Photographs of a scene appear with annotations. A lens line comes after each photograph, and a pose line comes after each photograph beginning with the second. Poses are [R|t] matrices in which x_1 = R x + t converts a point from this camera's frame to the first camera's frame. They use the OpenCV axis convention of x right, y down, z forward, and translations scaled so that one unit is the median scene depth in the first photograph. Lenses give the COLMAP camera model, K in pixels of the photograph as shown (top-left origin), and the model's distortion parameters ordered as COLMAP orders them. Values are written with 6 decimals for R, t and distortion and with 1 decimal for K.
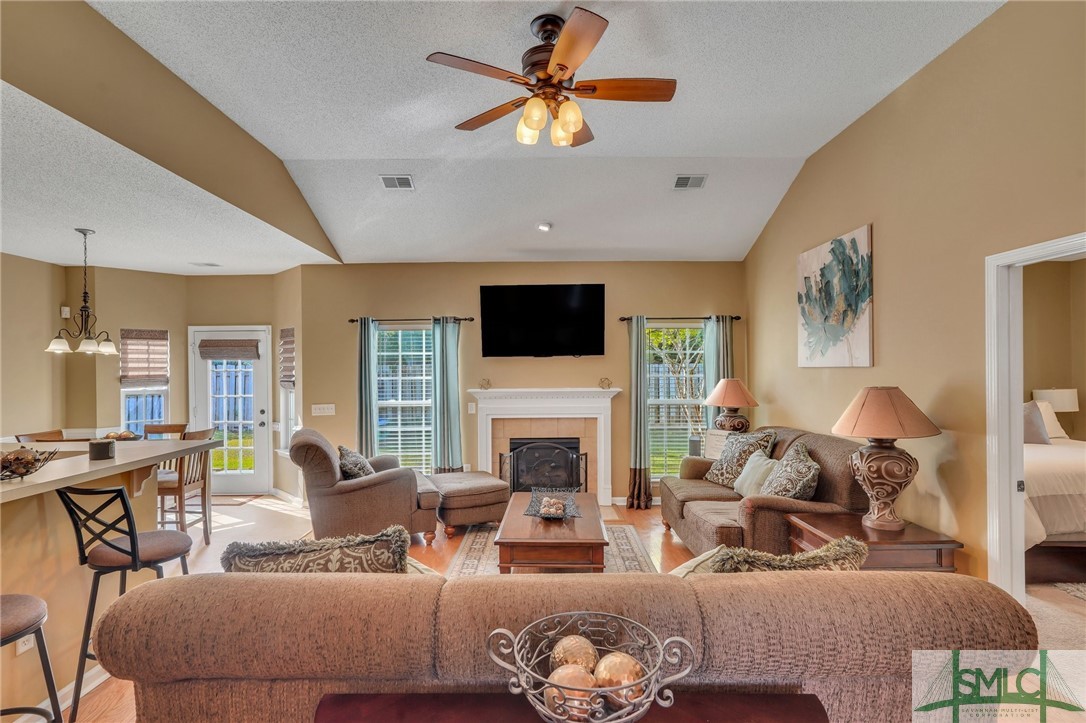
lens RADIAL K [[533.5, 0, 543.8], [0, 533.5, 365.9], [0, 0, 1]] dist [-0.013287, 0.004639]
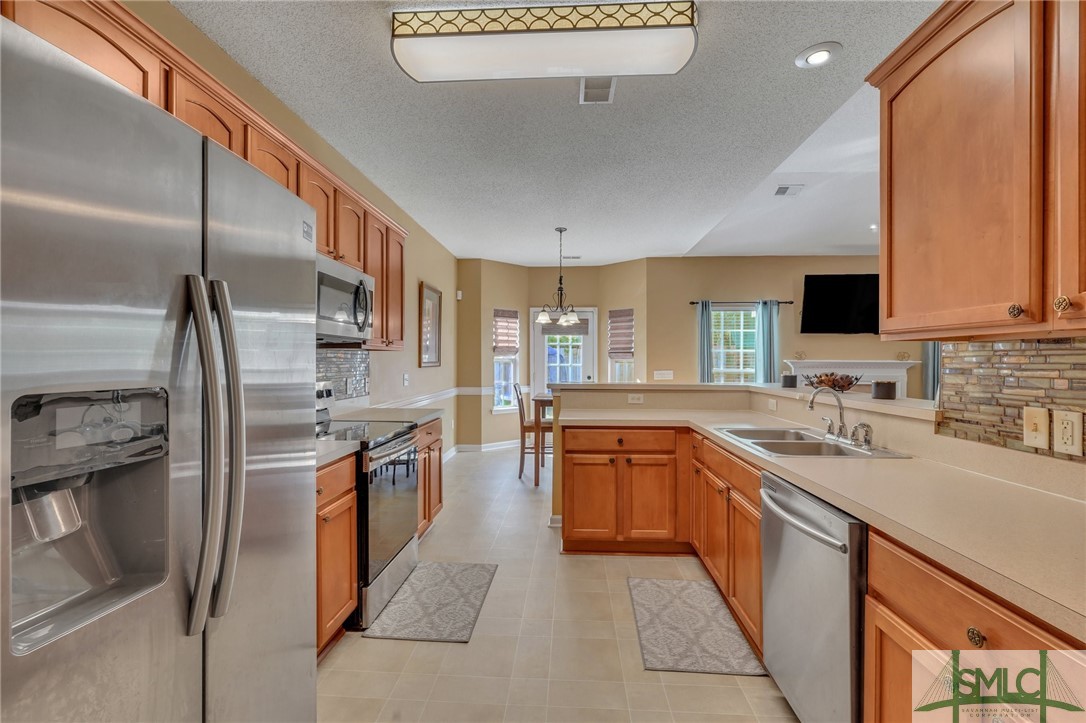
lens RADIAL K [[487.6, 0, 537.8], [0, 487.6, 357.6], [0, 0, 1]] dist [-0.012858, 0.005181]
pose [[0.997173, 0.012551, -0.074078, -0.634672], [-0.012723, 0.999917, -0.001844, 0.048712], [0.074048, 0.002782, 0.997251, -0.156167]]
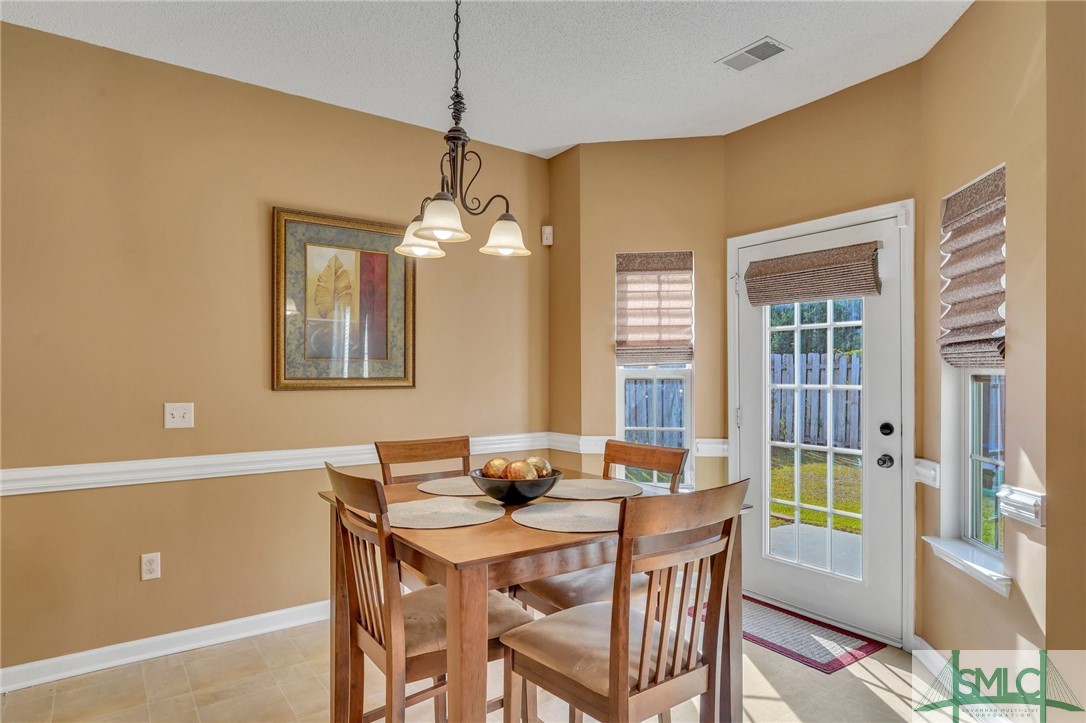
lens RADIAL K [[613.9, 0, 534.7], [0, 613.9, 377.2], [0, 0, 1]] dist [-0.007999, 0.002638]
pose [[0.572512, 0.012420, -0.819803, -0.348945], [-0.003871, 0.999915, 0.012445, 0.049738], [0.819887, -0.003951, 0.572511, 0.600460]]
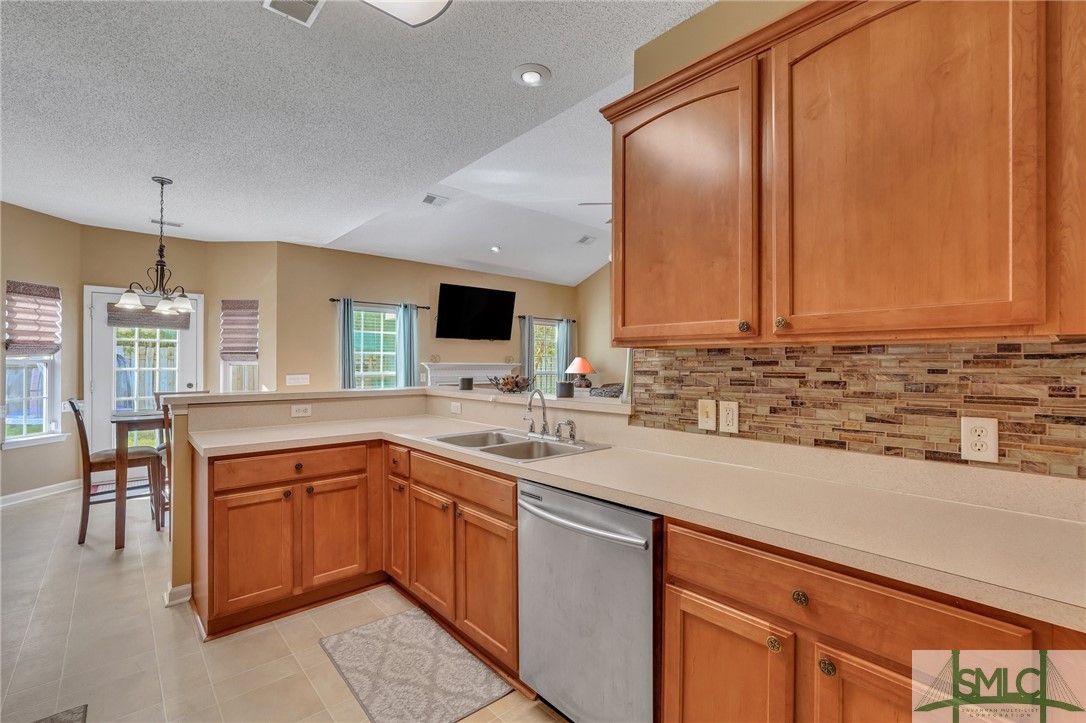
lens RADIAL K [[487.6, 0, 544.0], [0, 487.6, 358.6], [0, 0, 1]] dist [-0.012858, 0.005181]
pose [[0.751387, 0.019528, 0.659573, -0.702216], [-0.012815, 0.999805, -0.015002, 0.048925], [-0.659737, 0.002820, 0.751491, -0.067022]]
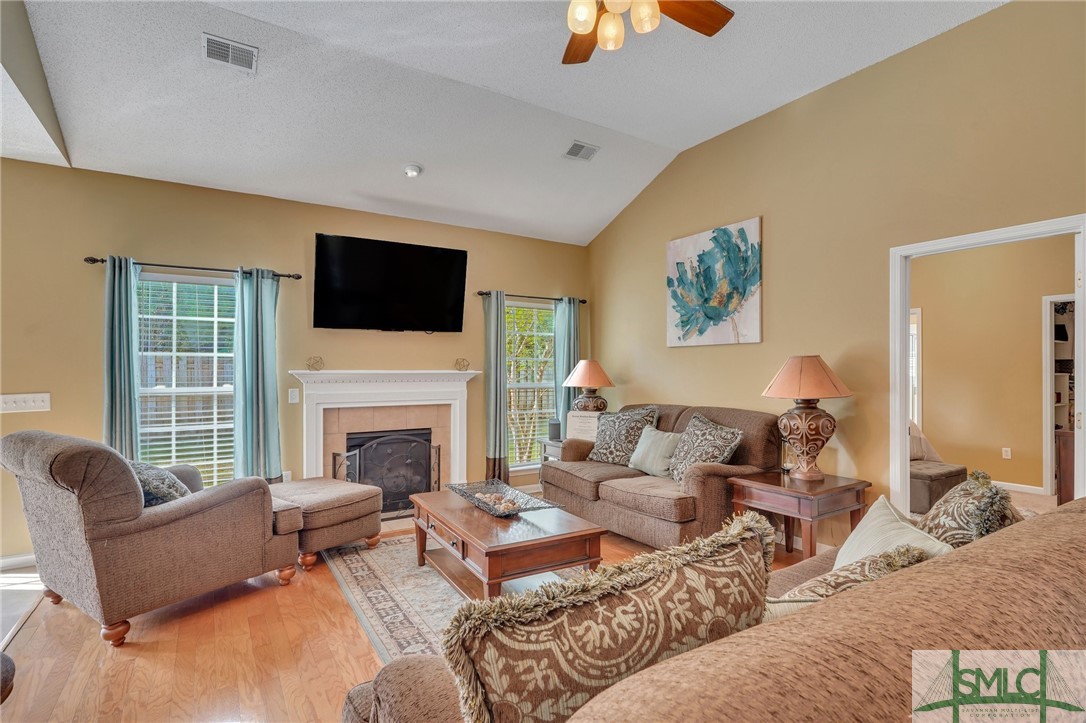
lens RADIAL K [[533.5, 0, 549.1], [0, 533.5, 369.2], [0, 0, 1]] dist [-0.013287, 0.004639]
pose [[0.846061, 0.008102, 0.533025, -0.235395], [-0.008457, 0.999963, -0.001777, 0.040969], [-0.533020, -0.003004, 0.846098, 0.178070]]
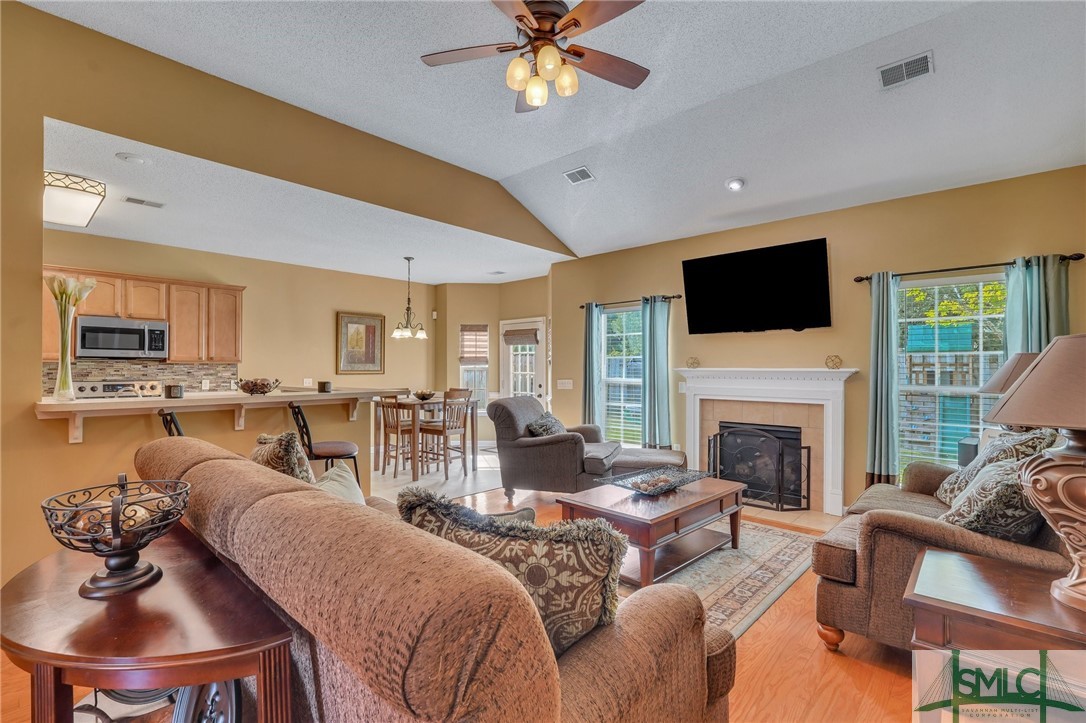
lens RADIAL K [[499.9, 0, 535.3], [0, 499.9, 364.9], [0, 0, 1]] dist [-0.013187, 0.003179]
pose [[0.727653, 0.005764, -0.685922, 0.305026], [-0.005977, 0.999980, 0.002062, 0.038500], [0.685920, 0.002599, 0.727673, 0.150095]]
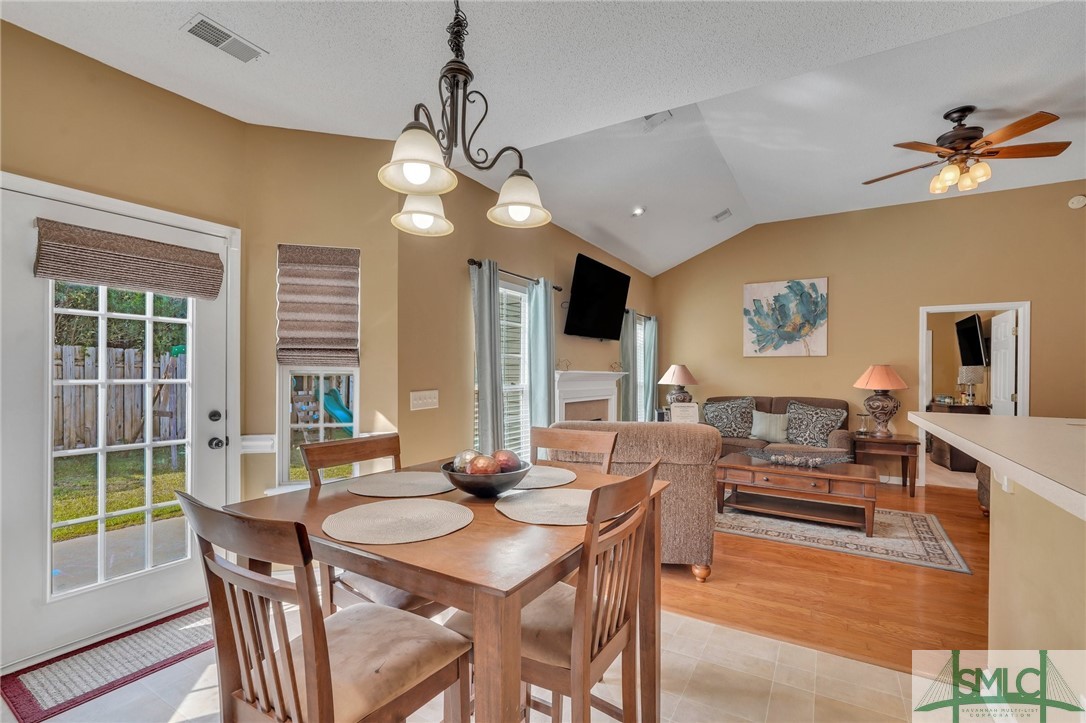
lens RADIAL K [[487.6, 0, 547.0], [0, 487.6, 379.5], [0, 0, 1]] dist [-0.012858, 0.005181]
pose [[0.514841, 0.002152, 0.857283, -0.828782], [-0.015408, 0.999859, 0.006744, 0.054418], [-0.857147, -0.016681, 0.514801, 0.612873]]
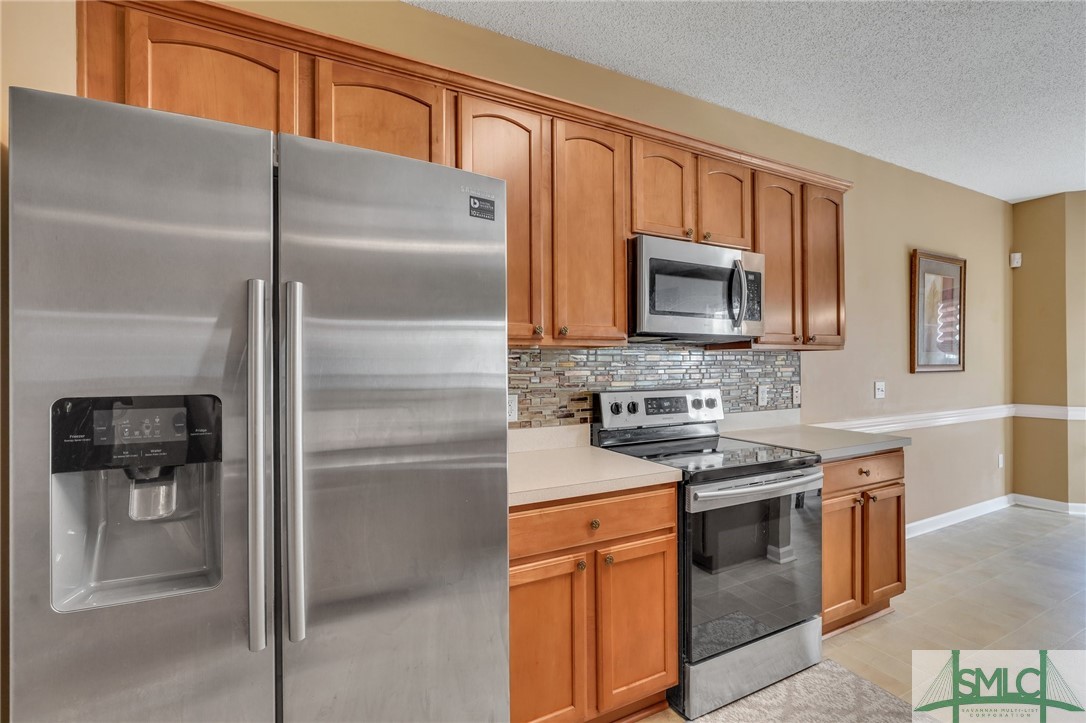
lens RADIAL K [[487.6, 0, 540.1], [0, 487.6, 362.0], [0, 0, 1]] dist [-0.012858, 0.005181]
pose [[0.452814, 0.006043, -0.891584, -0.578410], [0.002159, 0.999967, 0.007874, 0.048176], [0.891602, -0.005491, 0.452786, 0.011008]]
